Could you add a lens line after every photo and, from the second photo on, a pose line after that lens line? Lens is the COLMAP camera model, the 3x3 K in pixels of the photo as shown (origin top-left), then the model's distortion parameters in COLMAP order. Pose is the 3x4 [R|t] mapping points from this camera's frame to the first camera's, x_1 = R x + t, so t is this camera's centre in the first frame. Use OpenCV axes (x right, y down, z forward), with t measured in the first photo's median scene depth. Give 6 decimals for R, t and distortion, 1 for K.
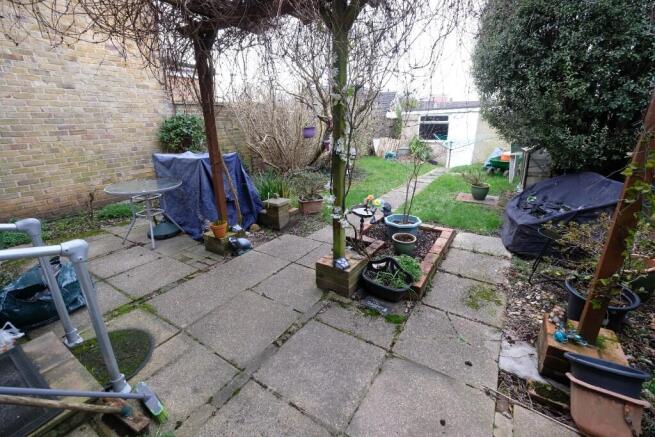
lens RADIAL K [[285.3, 0, 325.2], [0, 285.3, 219.8], [0, 0, 1]] dist [-0.003424, -0.000034]
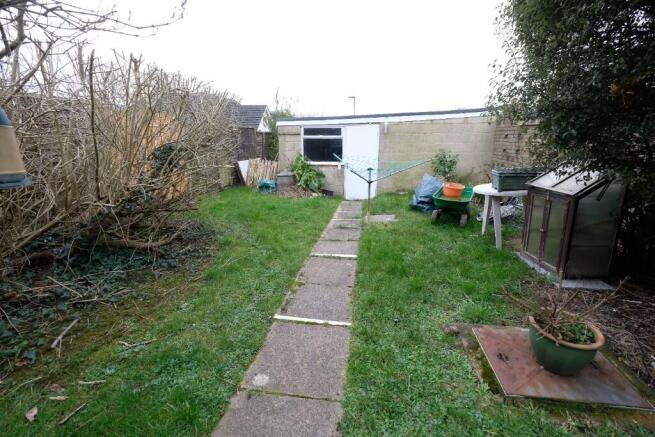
lens RADIAL K [[285.3, 0, 328.8], [0, 285.3, 220.8], [0, 0, 1]] dist [-0.003424, -0.000034]
pose [[0.910572, -0.097649, 0.401650, 0.088594], [0.119866, 0.992322, -0.030495, -0.109449], [-0.395588, 0.075912, 0.915285, 0.351602]]
